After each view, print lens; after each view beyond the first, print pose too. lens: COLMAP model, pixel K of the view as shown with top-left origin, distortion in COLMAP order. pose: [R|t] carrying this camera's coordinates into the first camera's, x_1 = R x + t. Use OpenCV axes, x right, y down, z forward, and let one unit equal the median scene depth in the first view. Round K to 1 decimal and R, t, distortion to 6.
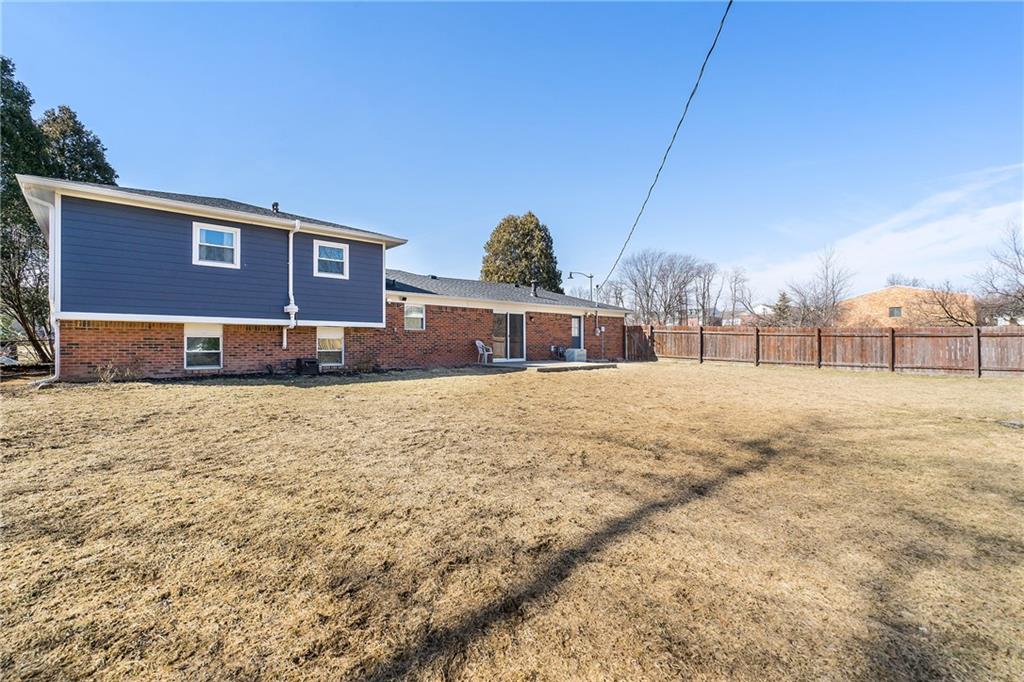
lens RADIAL K [[469.6, 0, 517.5], [0, 469.6, 340.7], [0, 0, 1]] dist [-0.005822, 0.001639]
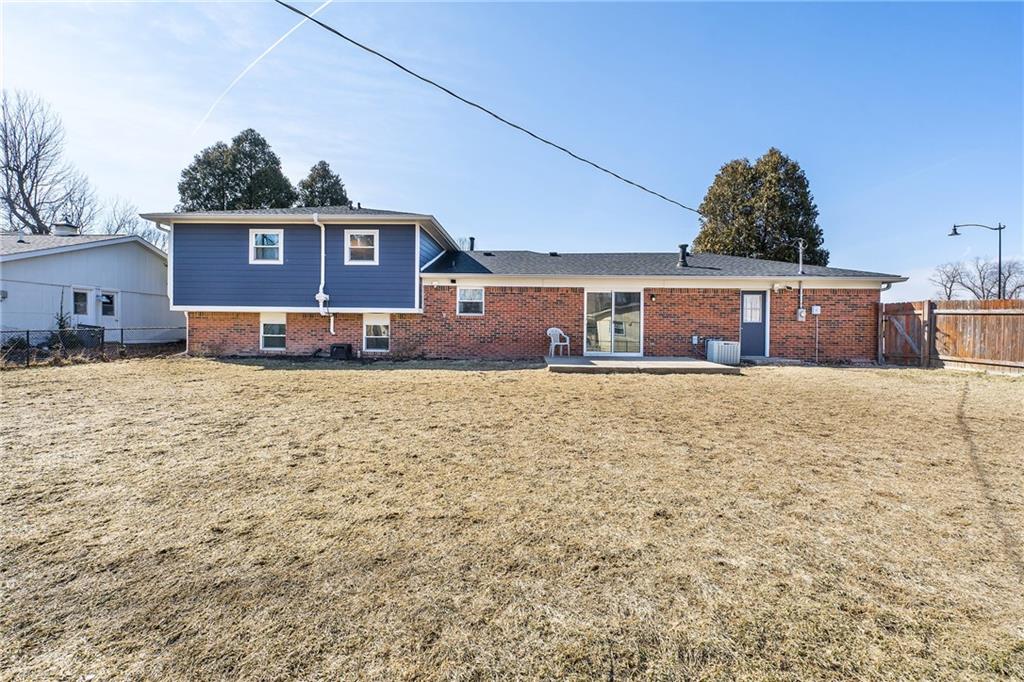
lens RADIAL K [[469.6, 0, 516.2], [0, 469.6, 334.7], [0, 0, 1]] dist [-0.005822, 0.001639]
pose [[0.720178, 0.010634, -0.693708, 0.484058], [-0.005432, 0.999938, 0.009690, 0.004531], [0.693768, -0.003211, 0.720191, 0.440598]]
